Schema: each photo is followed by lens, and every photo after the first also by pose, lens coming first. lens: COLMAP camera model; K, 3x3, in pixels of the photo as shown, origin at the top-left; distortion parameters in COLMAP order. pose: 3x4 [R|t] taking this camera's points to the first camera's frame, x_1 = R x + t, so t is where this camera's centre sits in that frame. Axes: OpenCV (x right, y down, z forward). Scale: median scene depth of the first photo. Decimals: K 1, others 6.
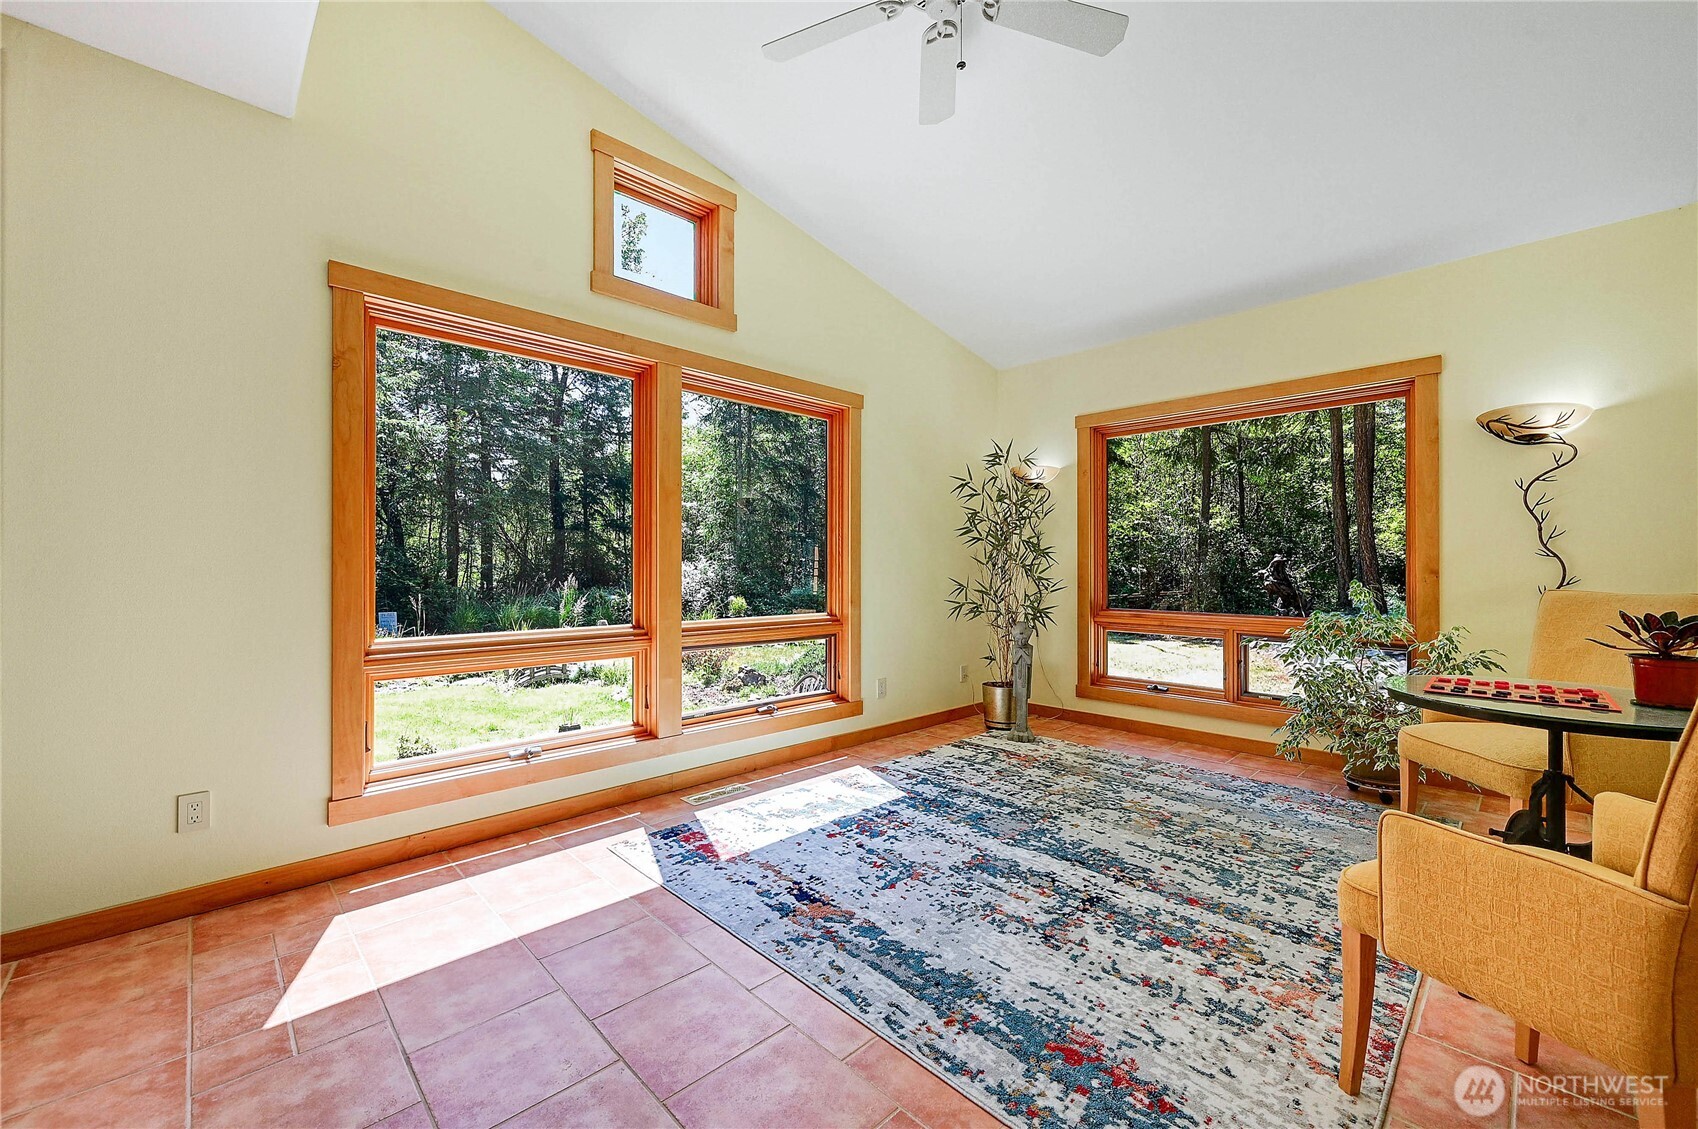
lens RADIAL K [[676.7, 0, 848.6], [0, 676.7, 566.3], [0, 0, 1]] dist [0.003337, 0.000032]
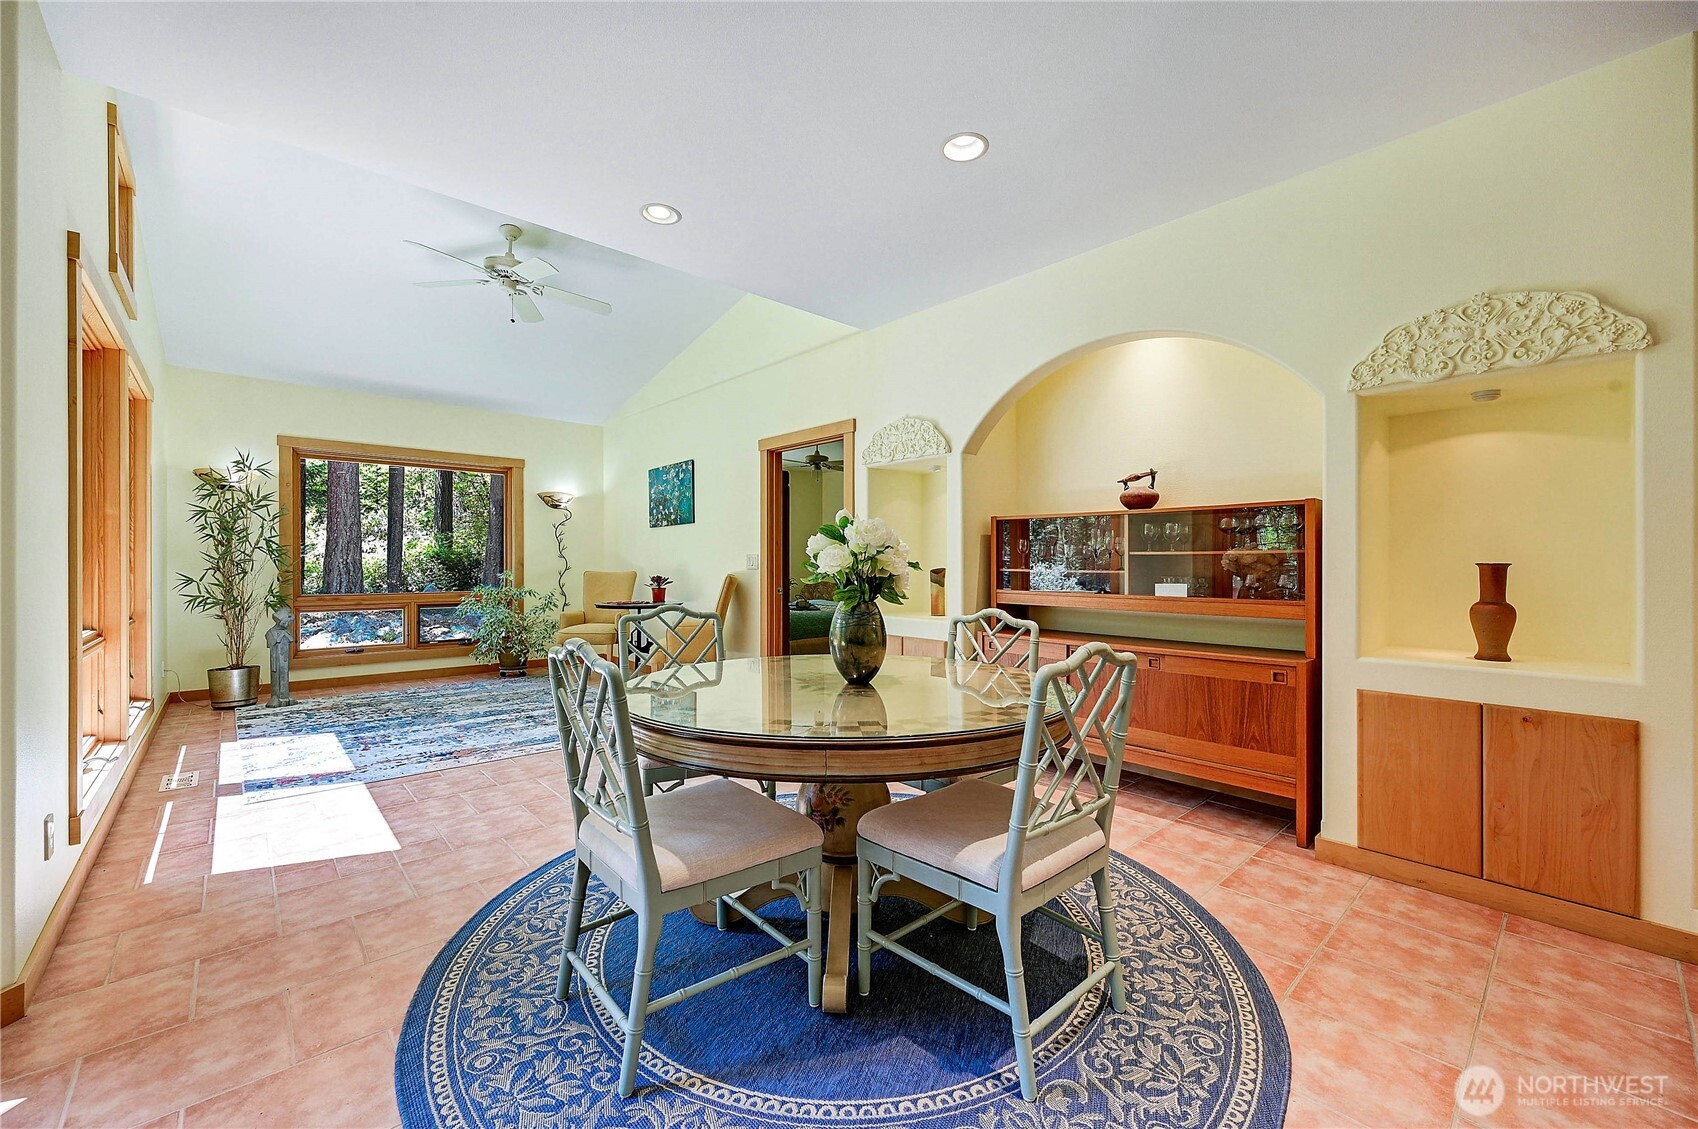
lens RADIAL K [[676.7, 0, 848.6], [0, 676.7, 566.3], [0, 0, 1]] dist [0.003337, 0.000032]
pose [[0.036221, -0.007568, 0.999315, -1.249444], [-0.003811, 0.999963, 0.007711, -0.006134], [-0.999337, -0.004087, 0.036191, -0.067246]]
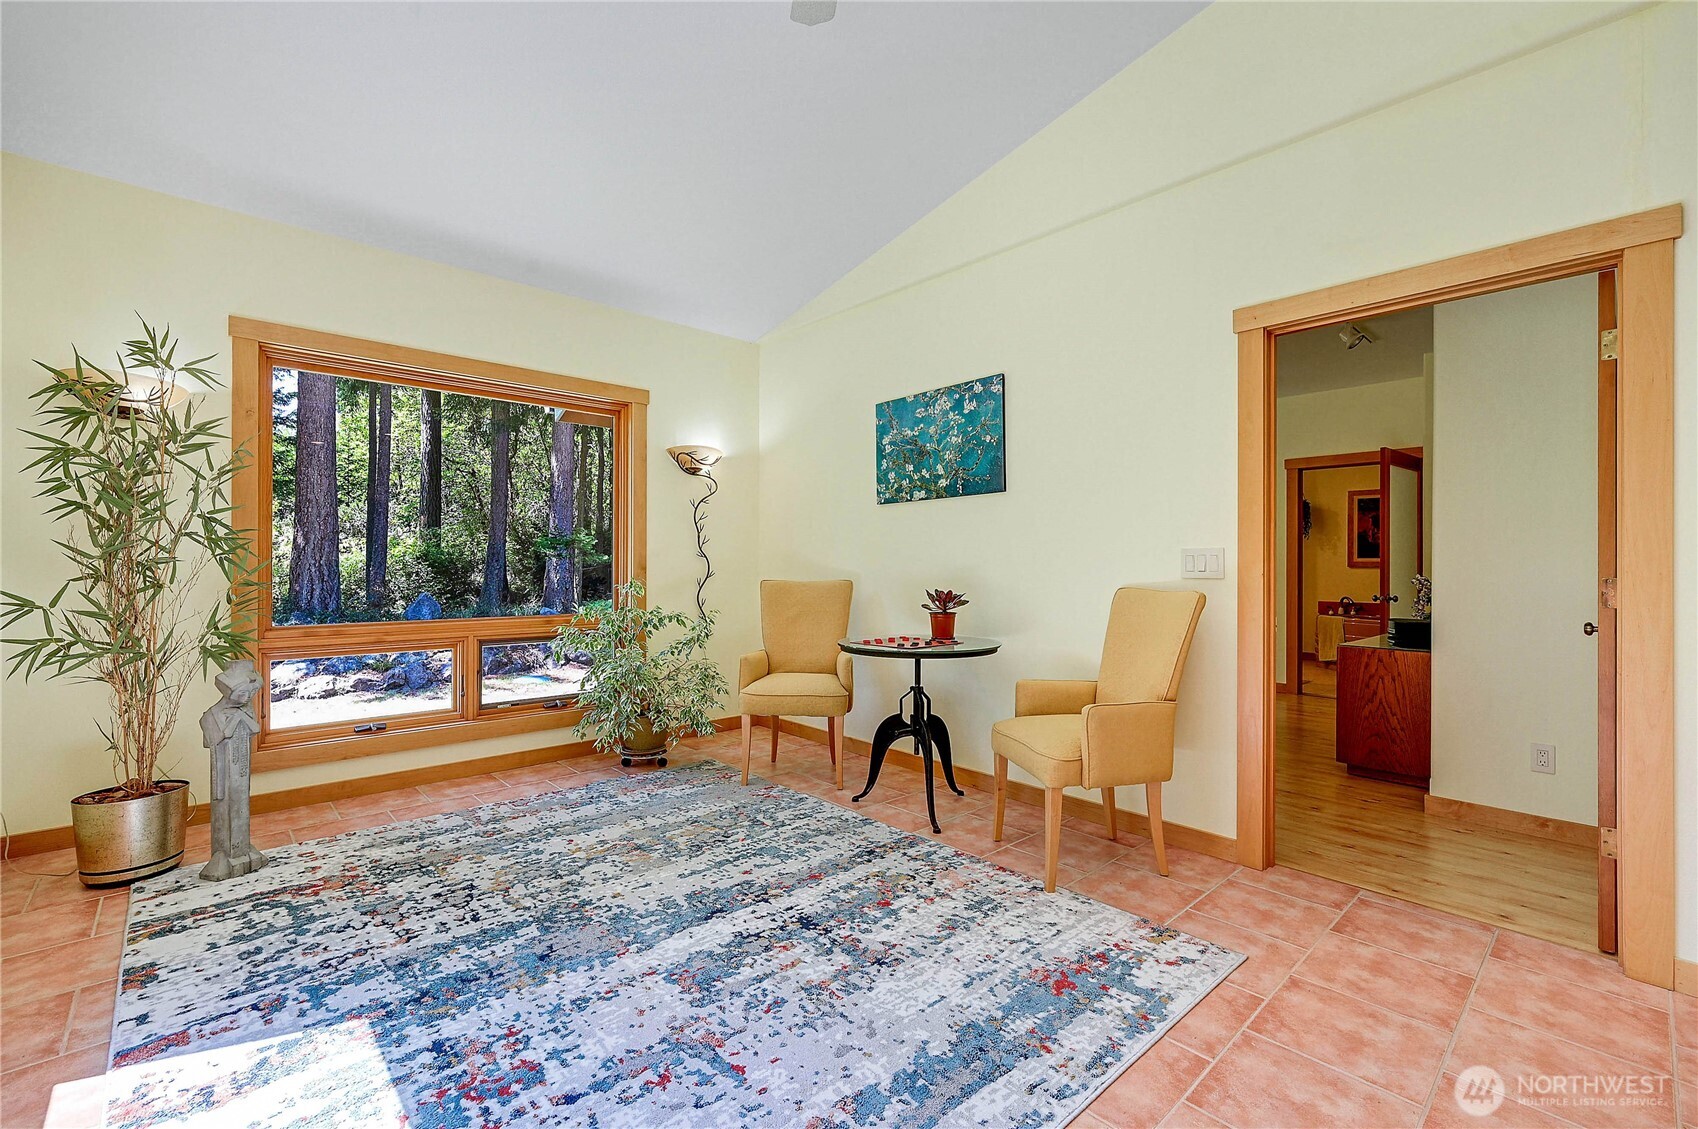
lens RADIAL K [[724.1, 0, 849.0], [0, 724.1, 564.5], [0, 0, 1]] dist [-0.000336, 0.000171]
pose [[0.030622, -0.001425, 0.999530, -0.452058], [-0.004346, 0.999989, 0.001559, -0.002001], [-0.999522, -0.004391, 0.030616, 0.648945]]
